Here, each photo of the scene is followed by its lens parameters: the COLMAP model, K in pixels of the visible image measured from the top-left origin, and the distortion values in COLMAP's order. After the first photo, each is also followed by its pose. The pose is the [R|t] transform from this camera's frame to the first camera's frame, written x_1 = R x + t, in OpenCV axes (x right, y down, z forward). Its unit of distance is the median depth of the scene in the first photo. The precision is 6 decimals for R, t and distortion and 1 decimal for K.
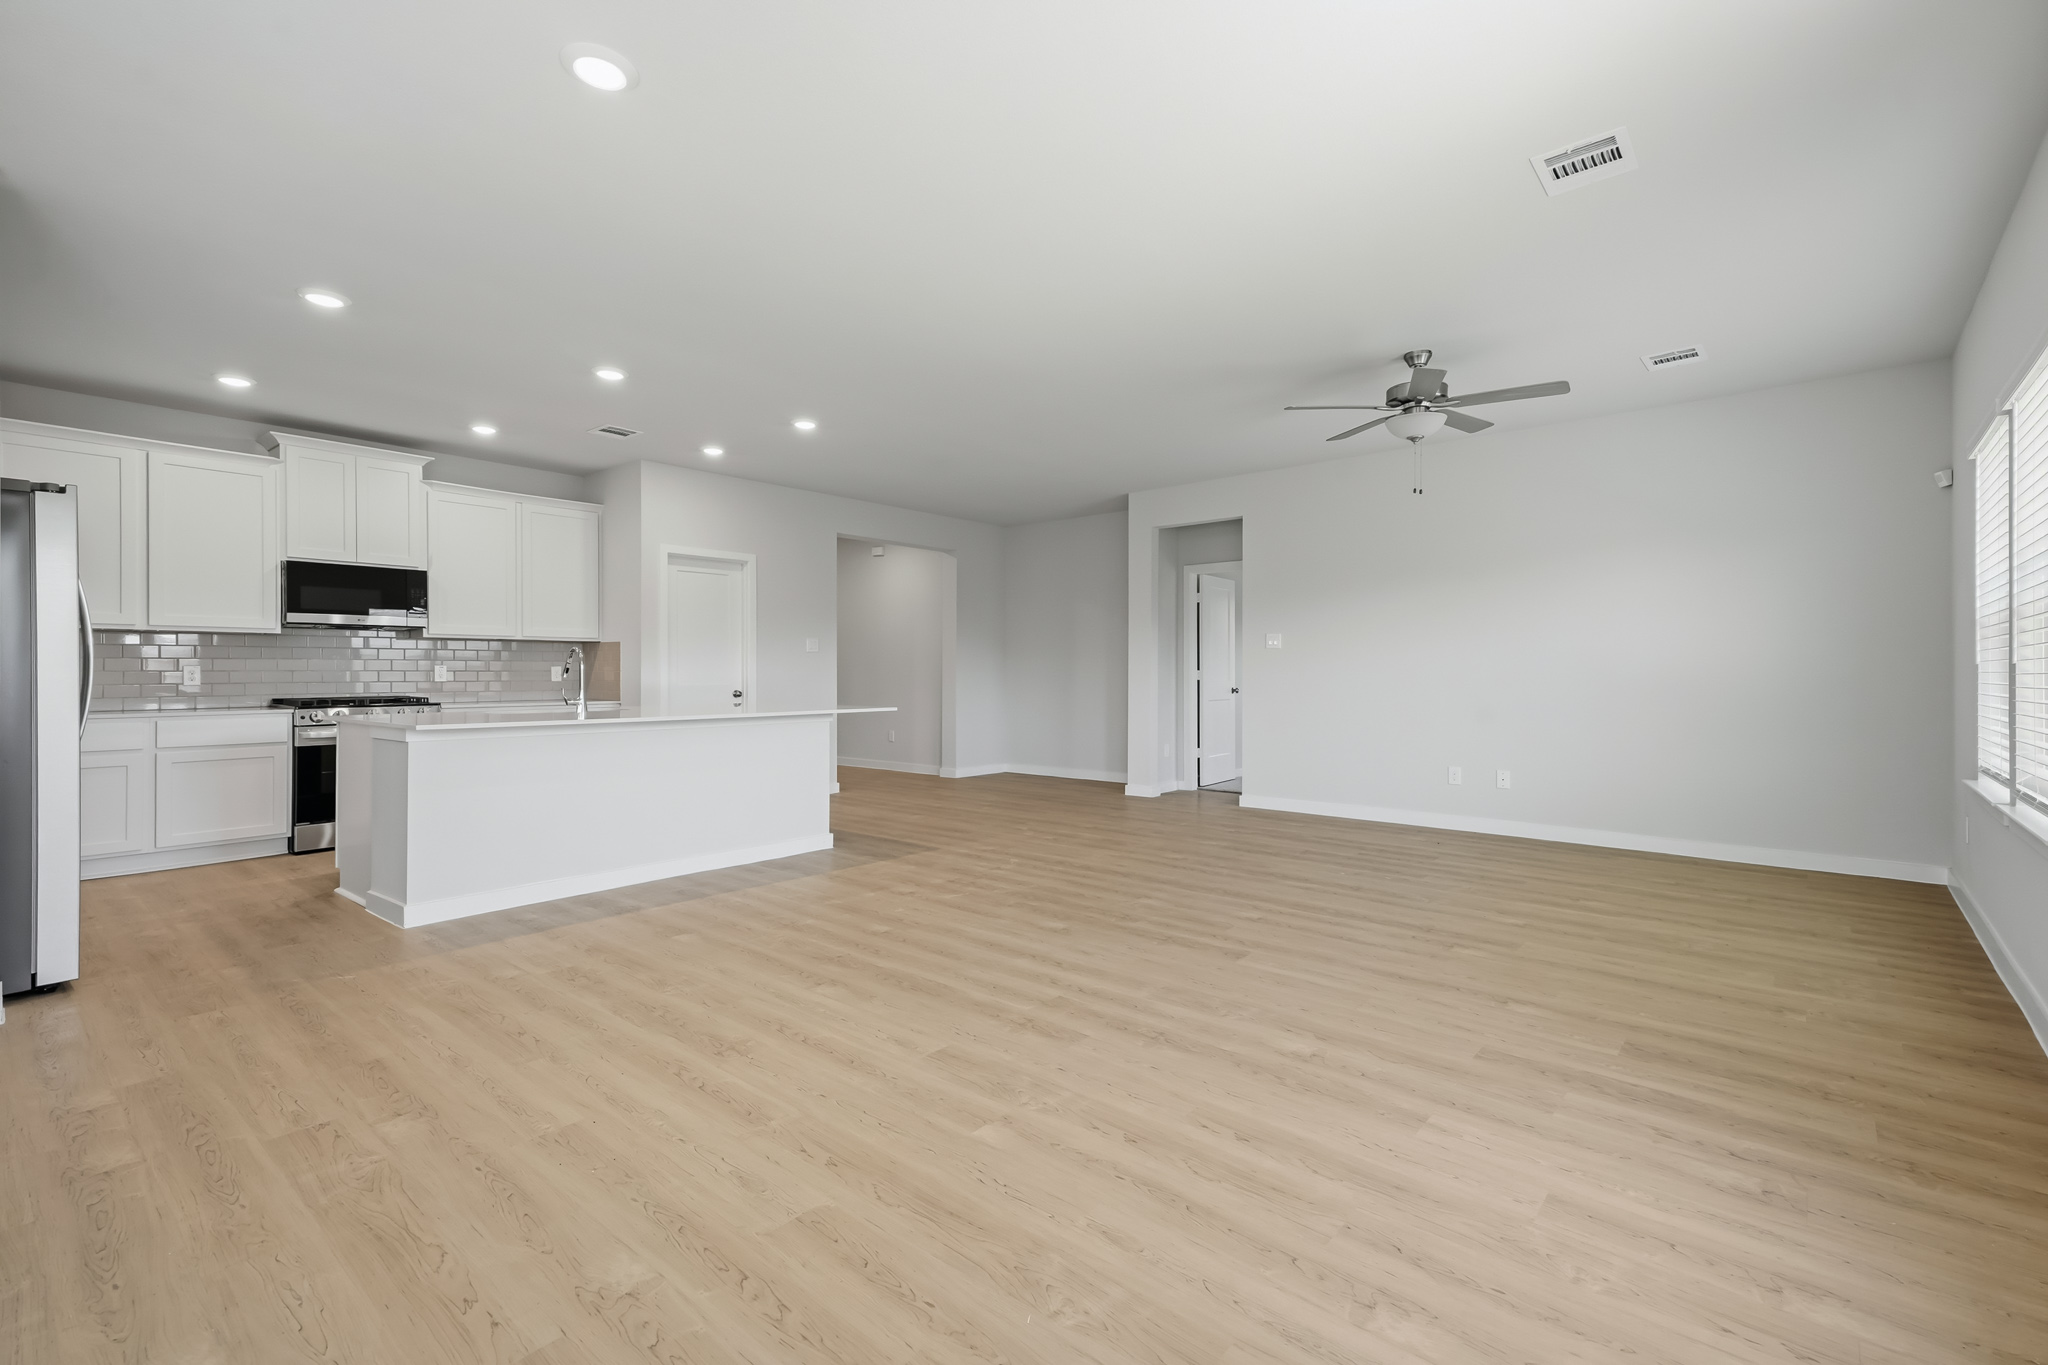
lens RADIAL K [[887.3, 0, 1019.4], [0, 887.3, 676.1], [0, 0, 1]] dist [0.017944, -0.002616]
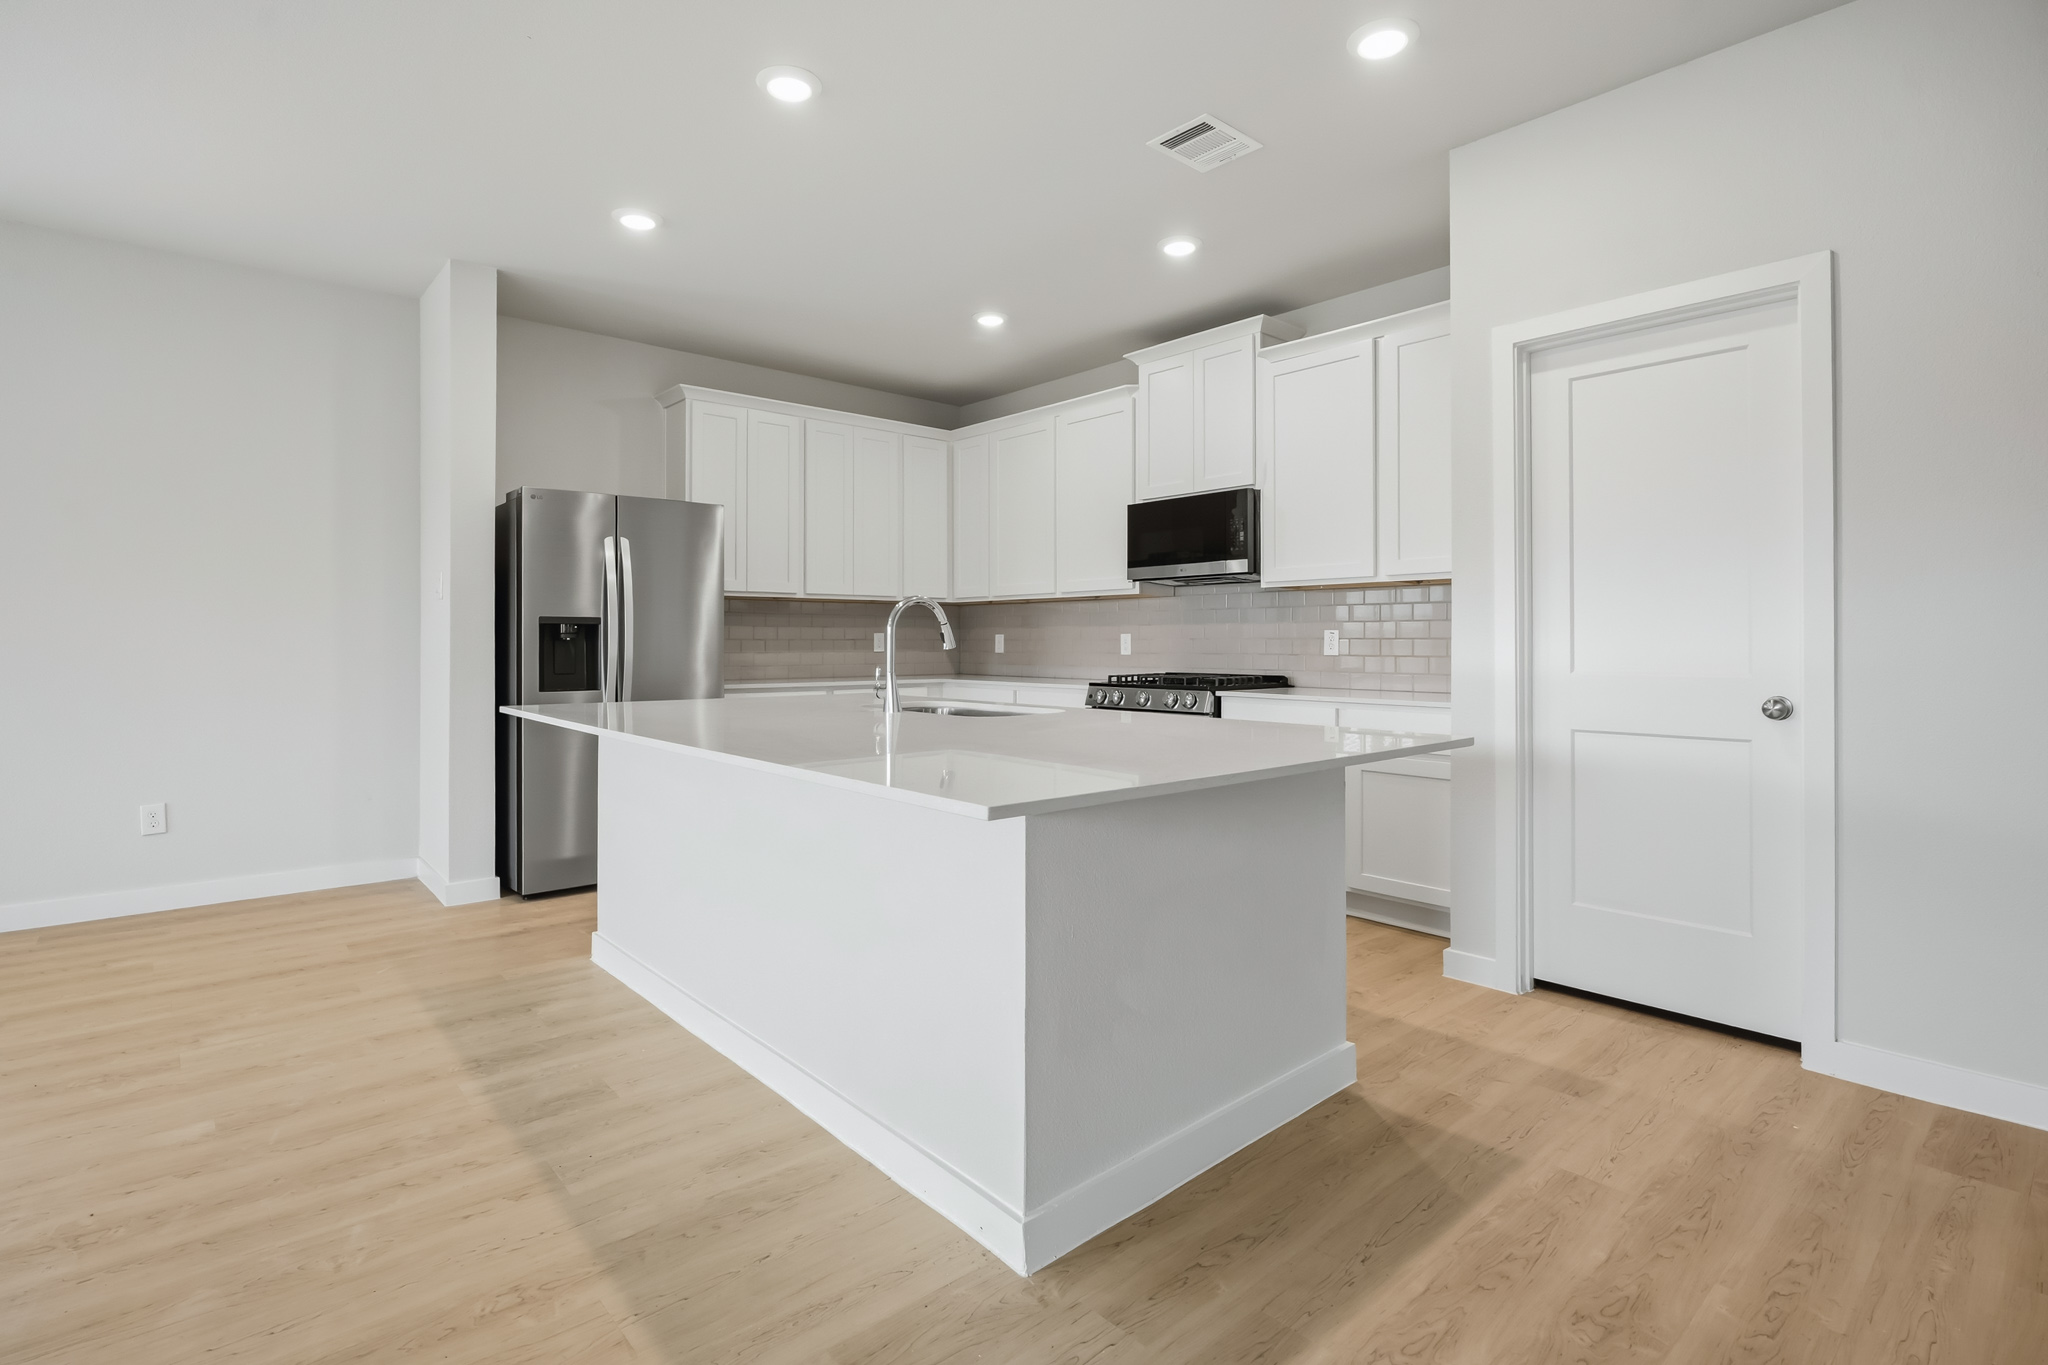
lens RADIAL K [[977.4, 0, 1041.8], [0, 977.4, 638.3], [0, 0, 1]] dist [0.003060, -0.004273]
pose [[-0.134739, -0.003927, -0.990873, 0.085759], [-0.004817, 0.999983, -0.003308, -0.003185], [0.990869, 0.004328, -0.134756, 0.999857]]
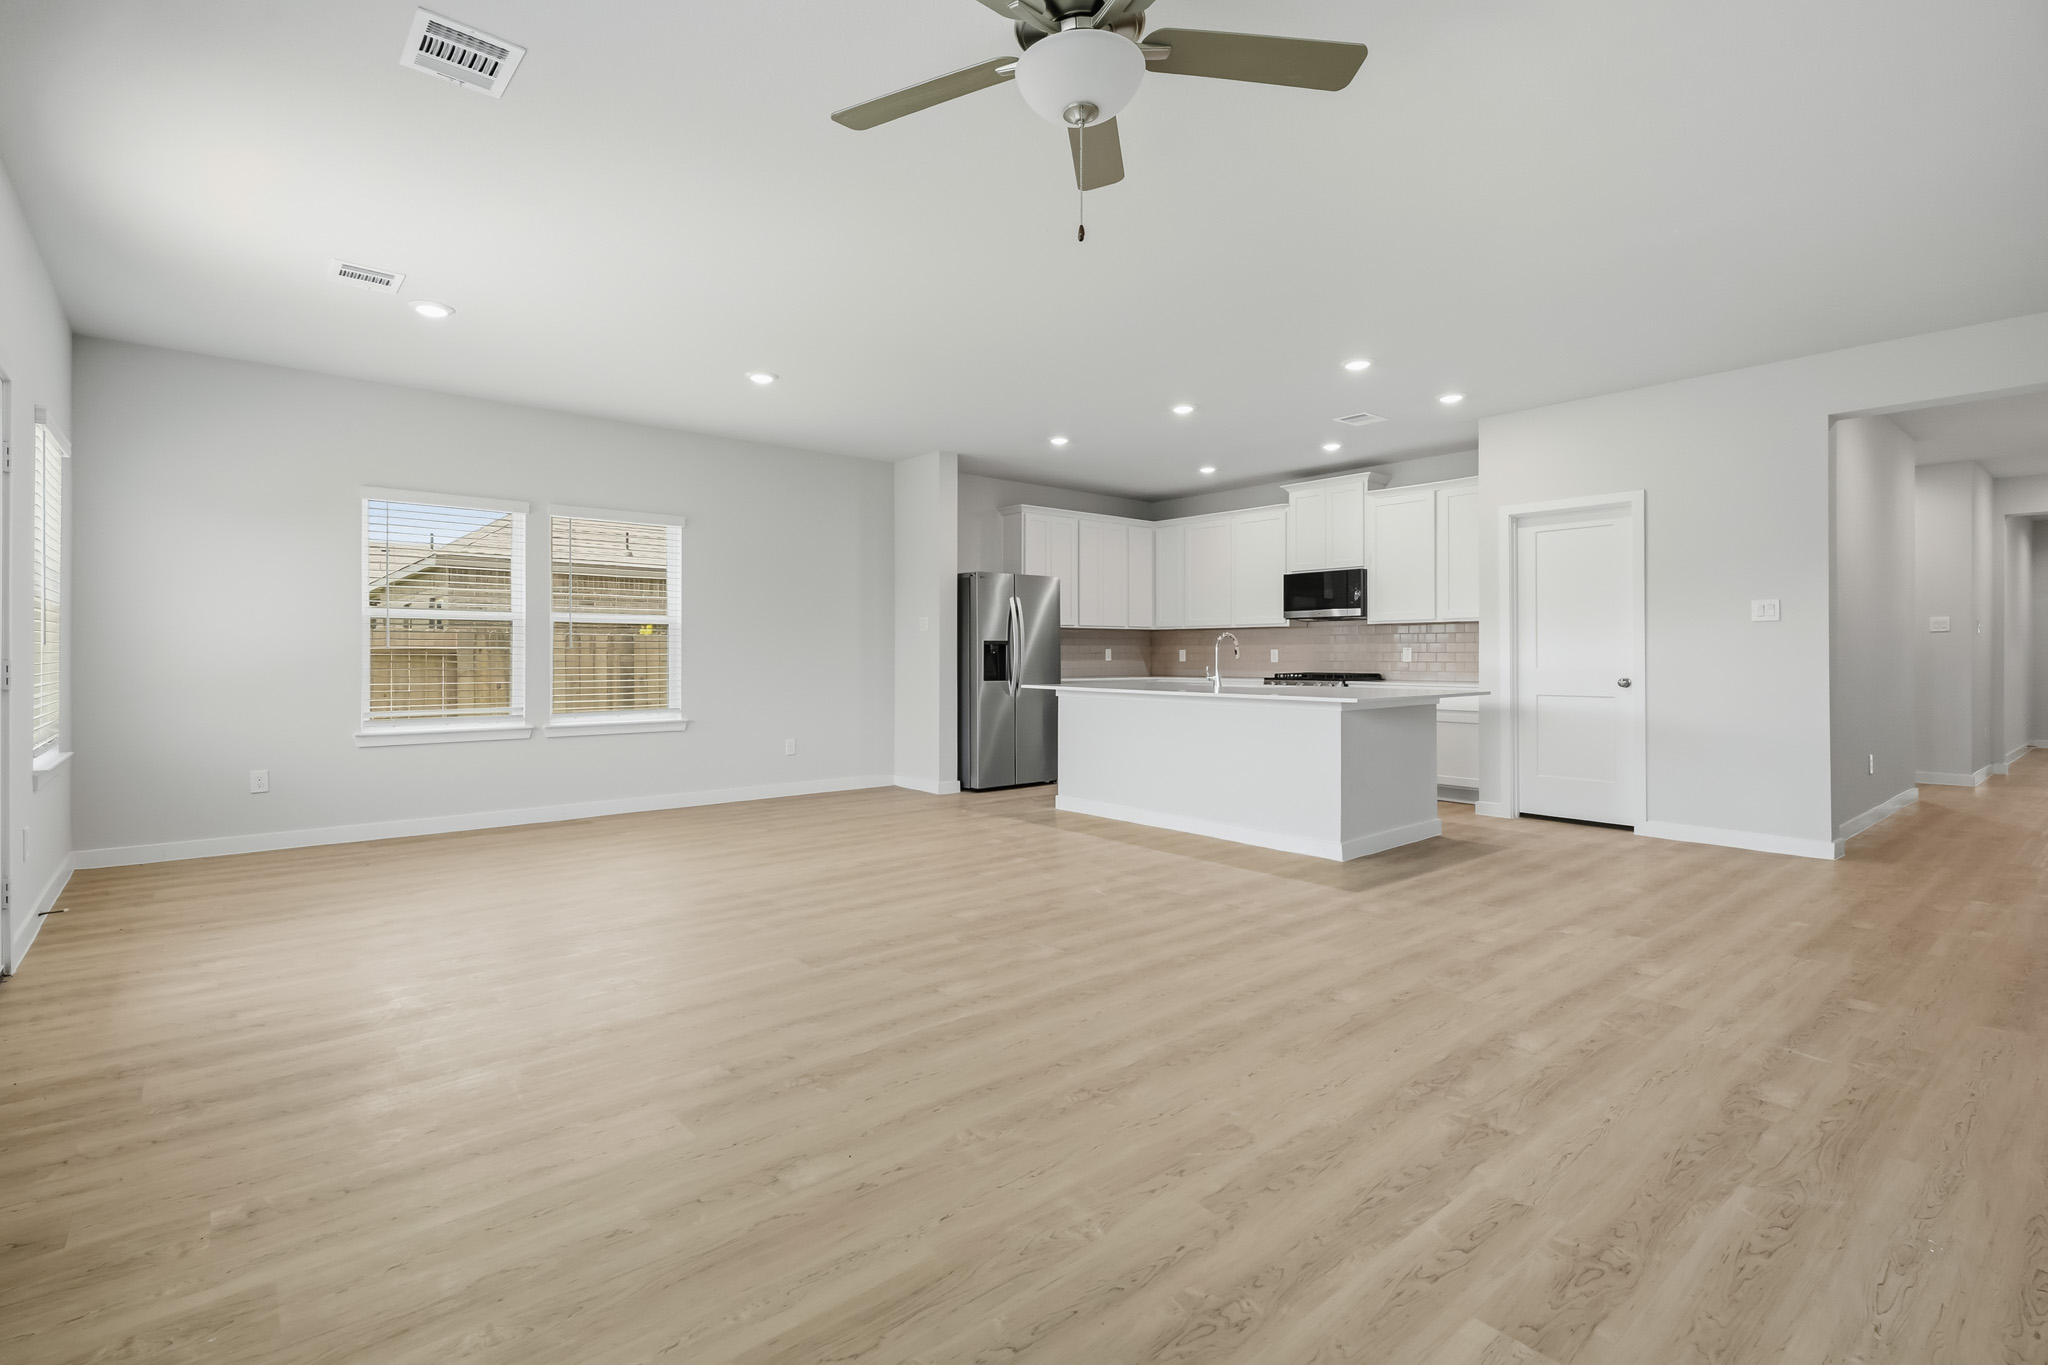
lens RADIAL K [[977.4, 0, 1014.9], [0, 977.4, 661.7], [0, 0, 1]] dist [0.003060, -0.004273]
pose [[-0.154029, 0.004745, -0.988055, 0.704293], [-0.005308, 0.999970, 0.005630, 0.001362], [0.988052, 0.006112, -0.153999, 0.800195]]
